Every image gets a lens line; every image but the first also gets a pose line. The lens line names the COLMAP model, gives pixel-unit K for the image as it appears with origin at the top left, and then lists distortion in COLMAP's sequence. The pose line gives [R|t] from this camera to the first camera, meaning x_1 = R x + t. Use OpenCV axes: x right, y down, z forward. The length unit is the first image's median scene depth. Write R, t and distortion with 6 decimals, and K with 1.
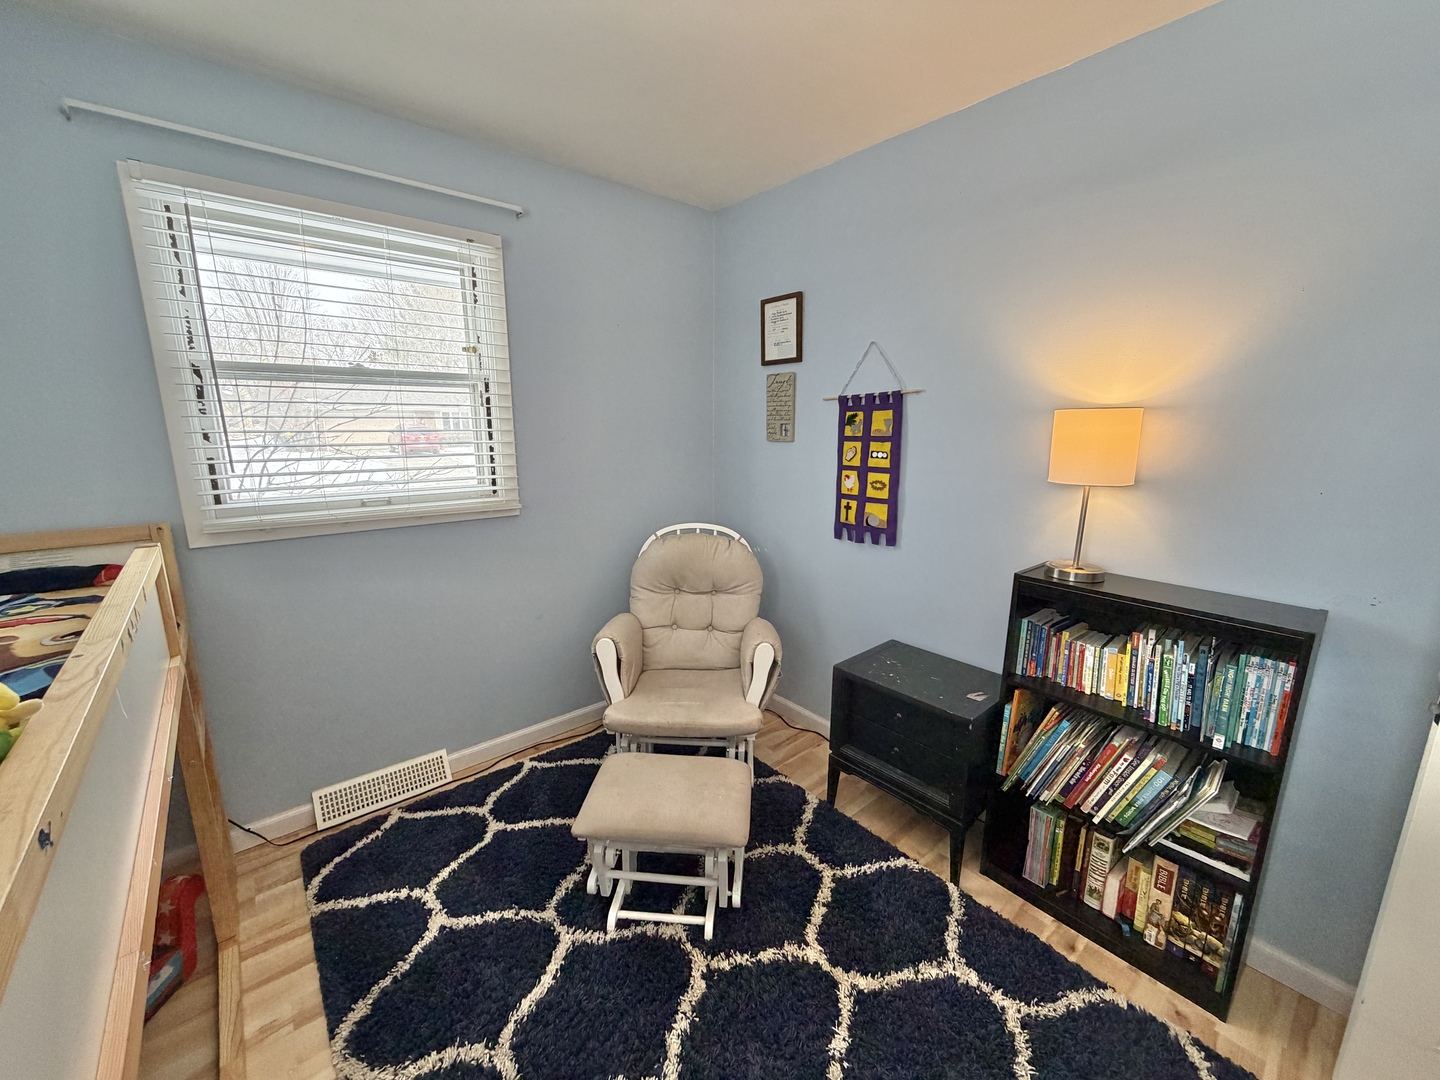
lens RADIAL K [[572.1, 0, 714.8], [0, 572.1, 539.0], [0, 0, 1]] dist [-0.001812, -0.000099]
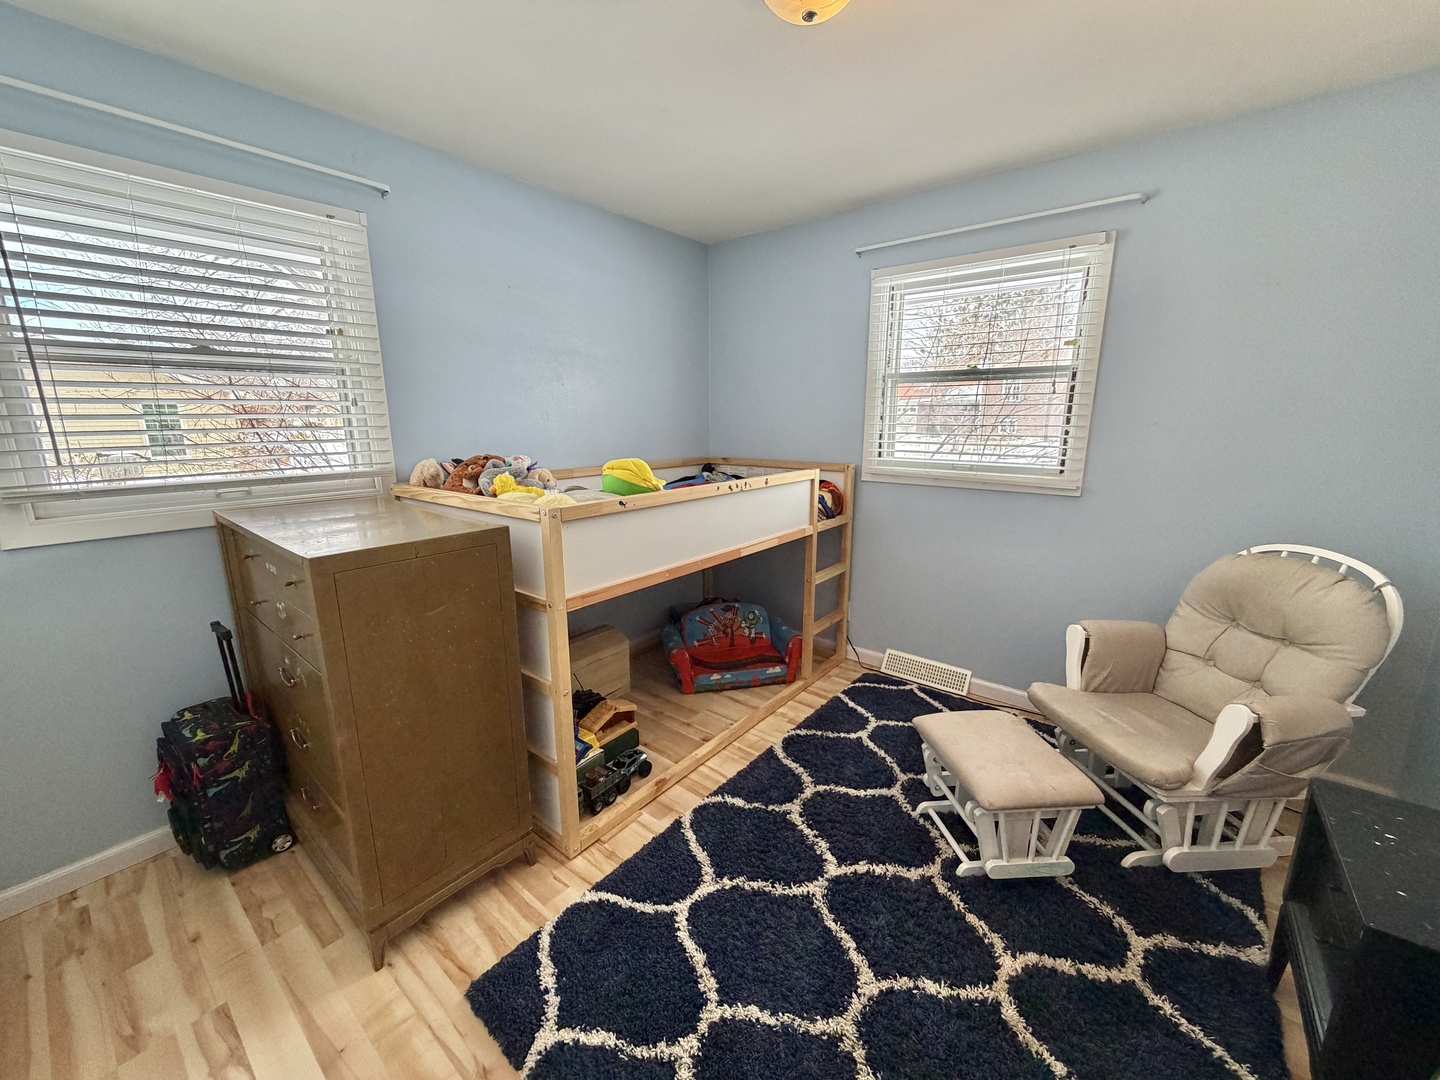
lens RADIAL K [[571.3, 0, 714.1], [0, 571.3, 540.6], [0, 0, 1]] dist [-0.000499, -0.000249]
pose [[0.184079, 0.208158, -0.960617, 0.682888], [-0.199199, 0.964938, 0.170922, -0.011951], [0.962515, 0.159891, 0.219089, 0.169968]]
